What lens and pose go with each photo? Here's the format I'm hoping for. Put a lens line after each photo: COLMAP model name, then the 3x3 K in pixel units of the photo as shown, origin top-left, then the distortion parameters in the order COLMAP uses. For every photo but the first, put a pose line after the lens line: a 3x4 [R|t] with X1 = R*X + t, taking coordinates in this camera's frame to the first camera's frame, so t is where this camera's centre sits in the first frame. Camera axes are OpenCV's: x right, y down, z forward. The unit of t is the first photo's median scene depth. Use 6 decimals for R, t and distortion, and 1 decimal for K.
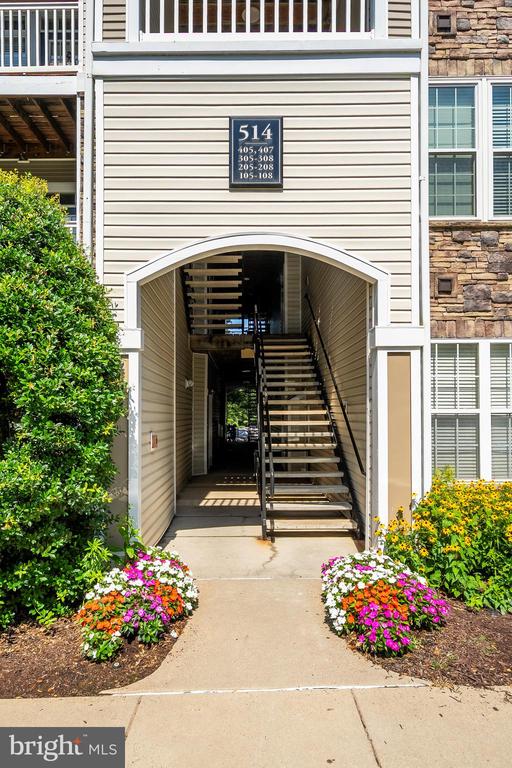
lens RADIAL K [[497.4, 0, 272.1], [0, 497.4, 401.2], [0, 0, 1]] dist [0.011234, -0.005861]
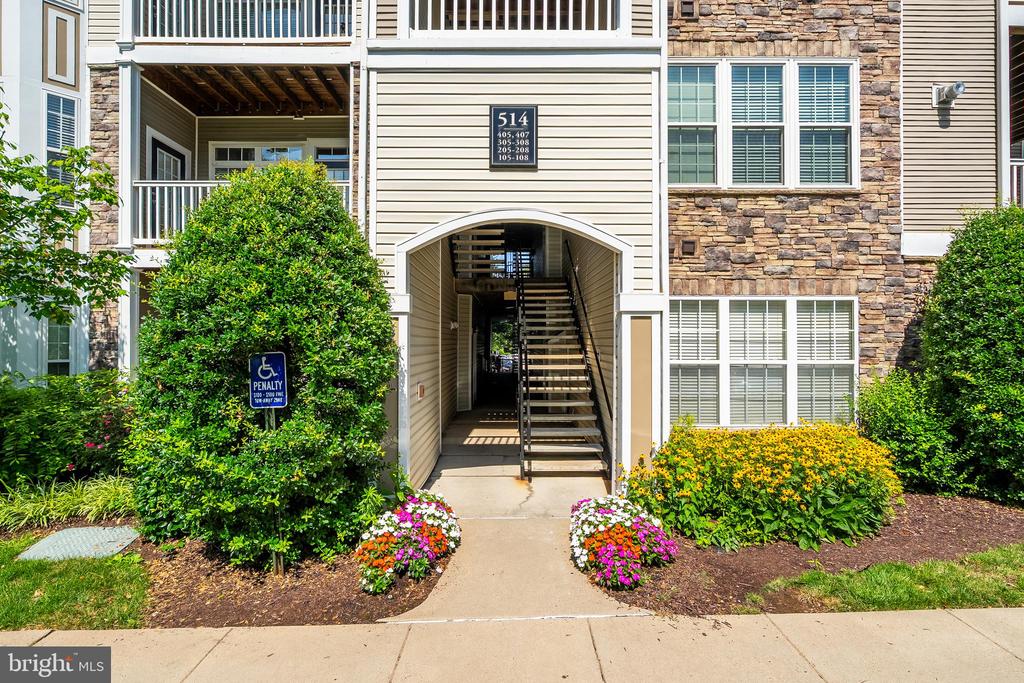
lens RADIAL K [[492.7, 0, 540.2], [0, 492.7, 331.8], [0, 0, 1]] dist [-0.003765, 0.001281]
pose [[0.999979, 0.002750, 0.005871, 0.022159], [-0.002781, 0.999982, 0.005282, -0.068682], [-0.005856, -0.005298, 0.999969, -0.104514]]
